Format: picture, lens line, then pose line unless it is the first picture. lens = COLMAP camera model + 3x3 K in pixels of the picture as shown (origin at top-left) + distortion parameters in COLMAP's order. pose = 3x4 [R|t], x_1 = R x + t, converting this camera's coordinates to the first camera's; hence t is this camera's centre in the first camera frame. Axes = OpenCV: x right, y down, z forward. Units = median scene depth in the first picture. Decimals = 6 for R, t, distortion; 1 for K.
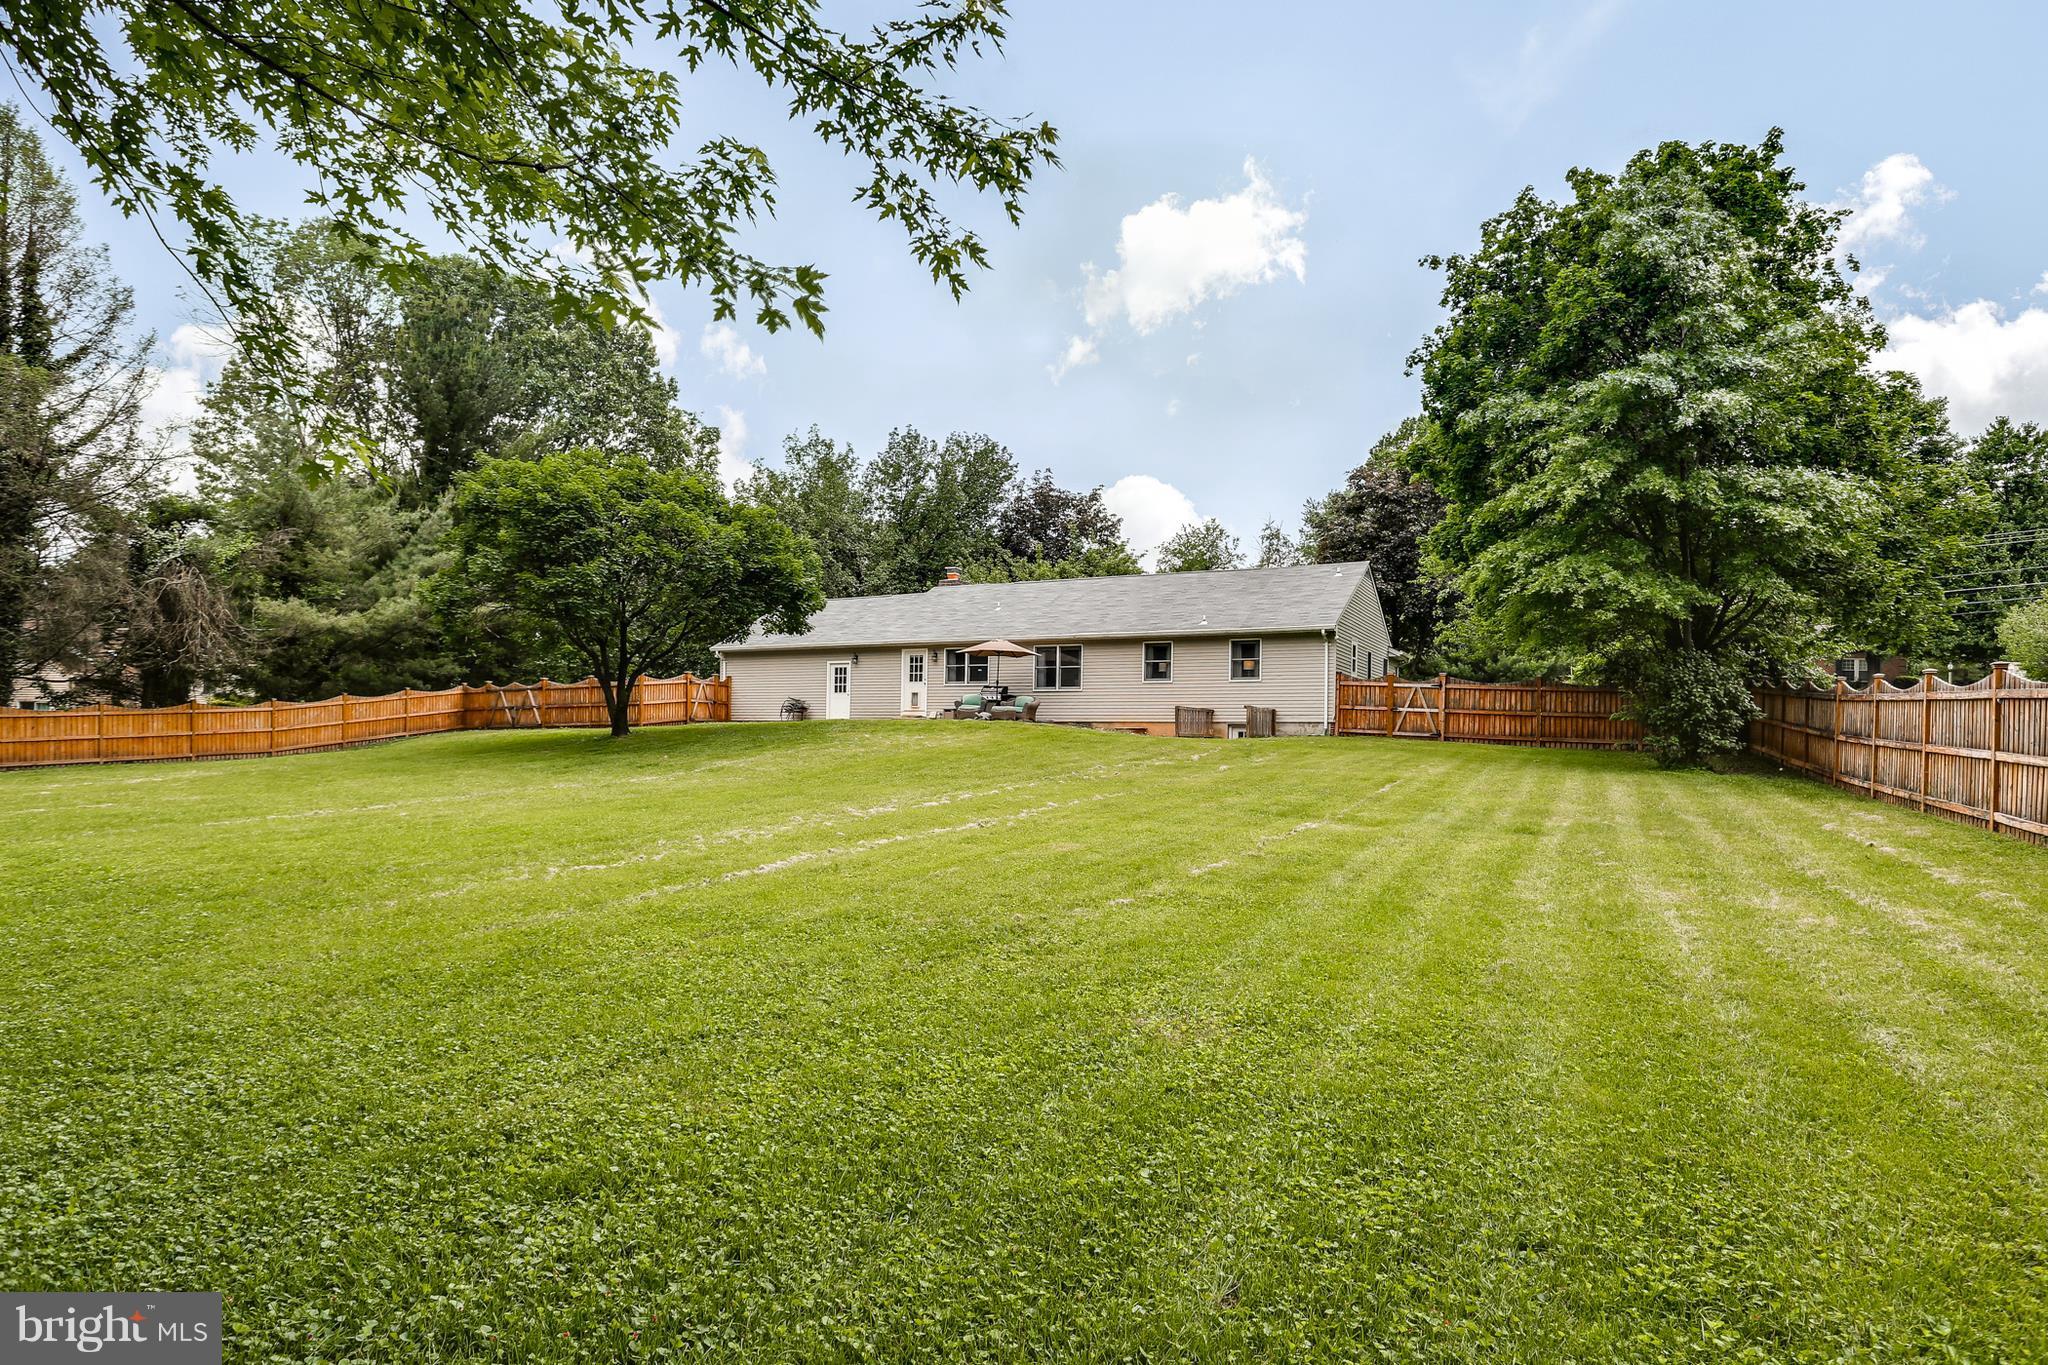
lens RADIAL K [[1022.1, 0, 1037.2], [0, 1022.1, 640.4], [0, 0, 1]] dist [-0.080174, 0.036712]
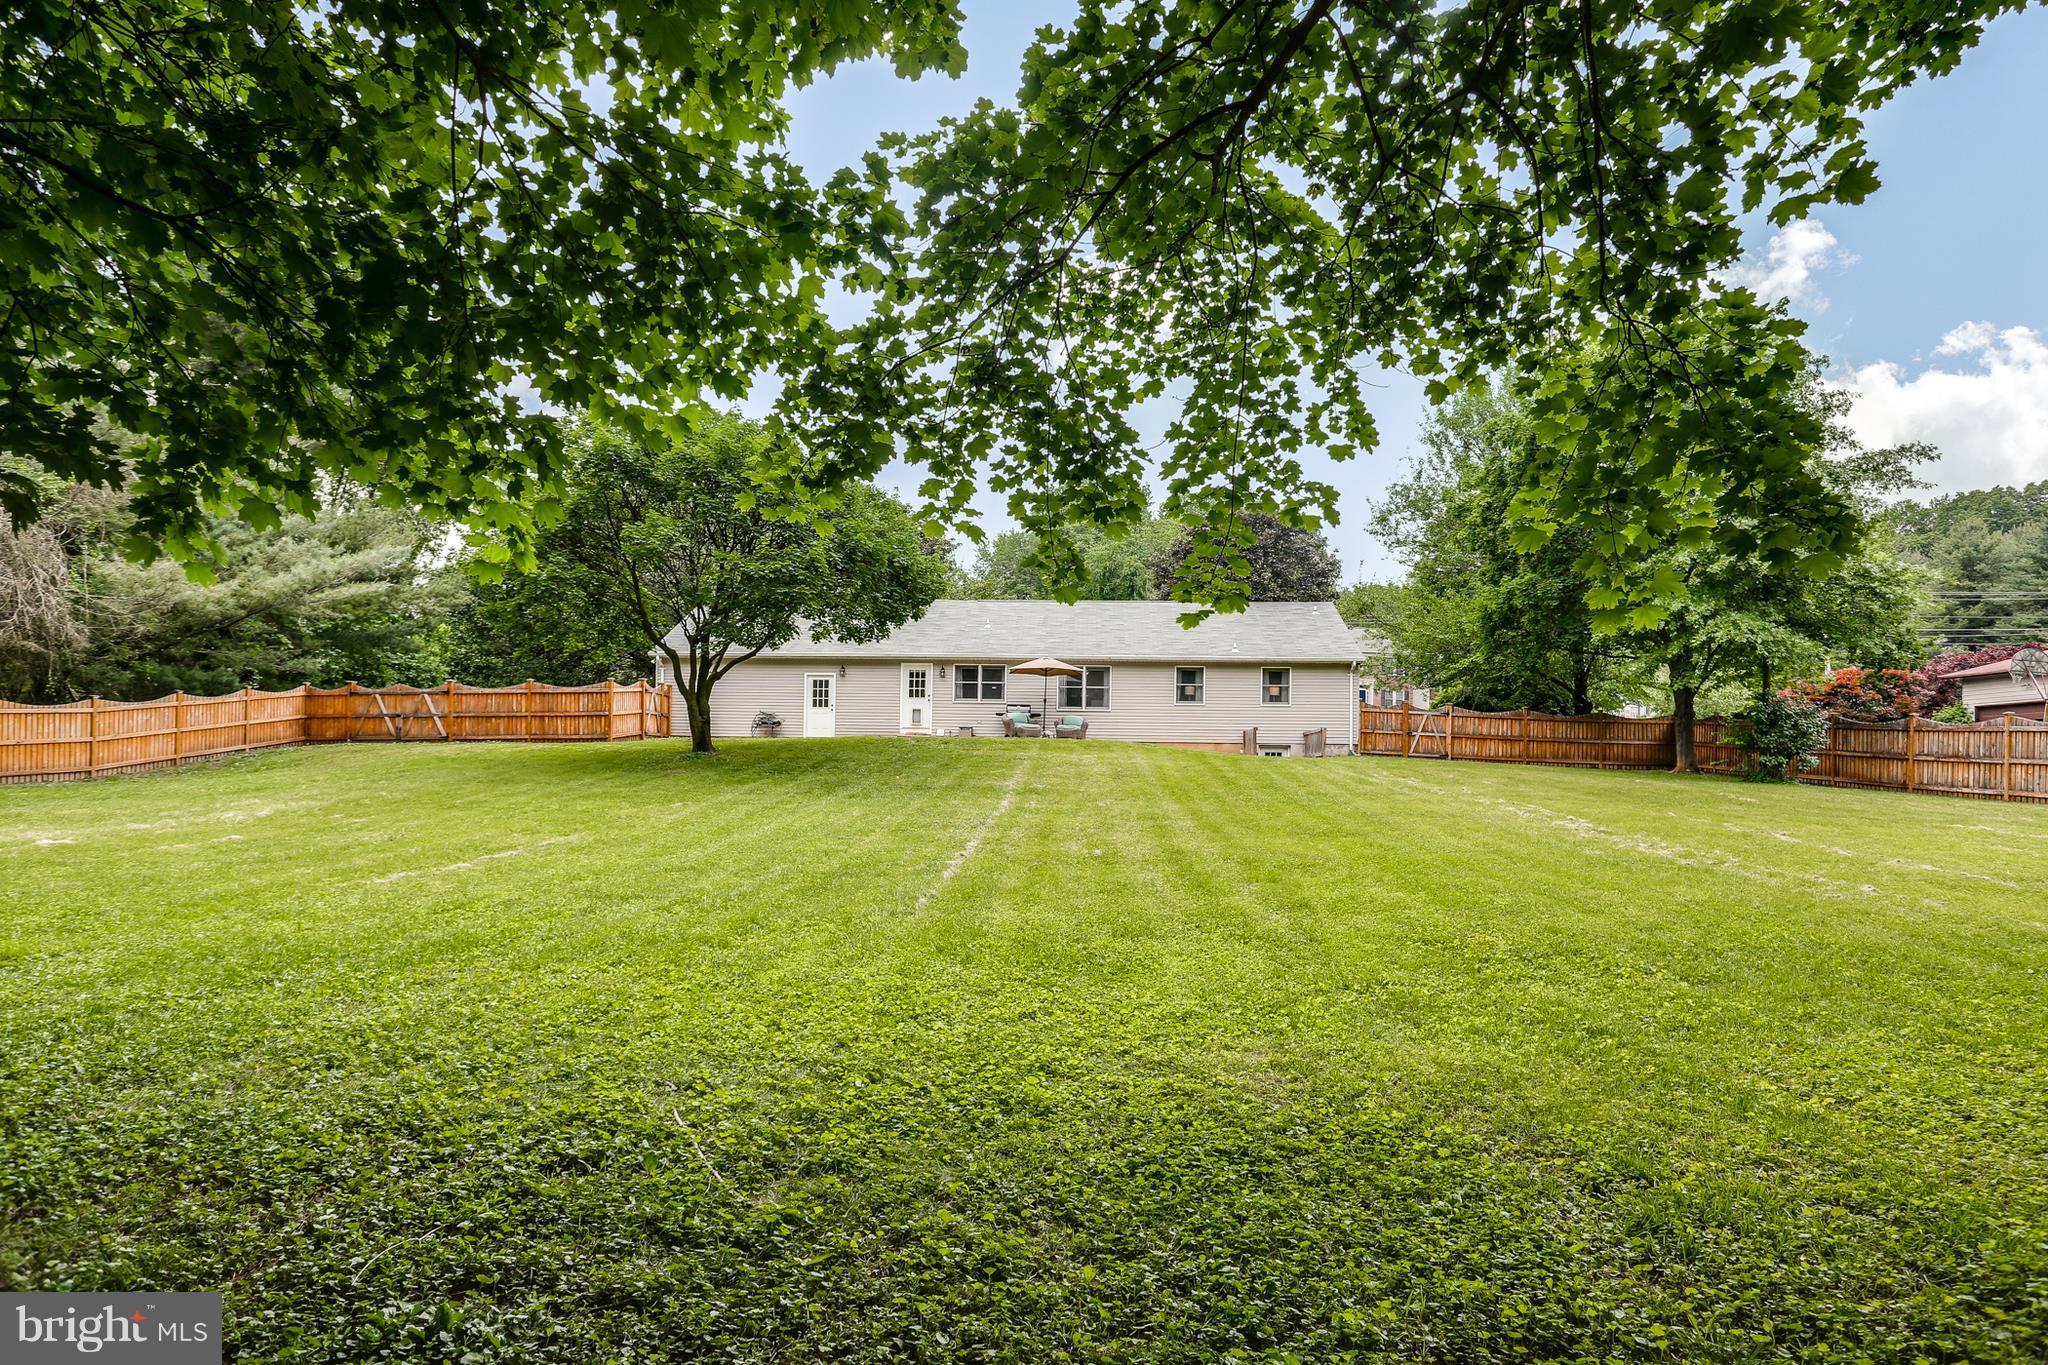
lens RADIAL K [[1022.1, 0, 1037.2], [0, 1022.1, 640.4], [0, 0, 1]] dist [-0.080174, 0.036712]
pose [[0.921850, 0.049466, 0.384376, -0.392002], [-0.039906, 0.998665, -0.032814, 0.014439], [-0.385486, 0.014911, 0.922593, 0.084690]]
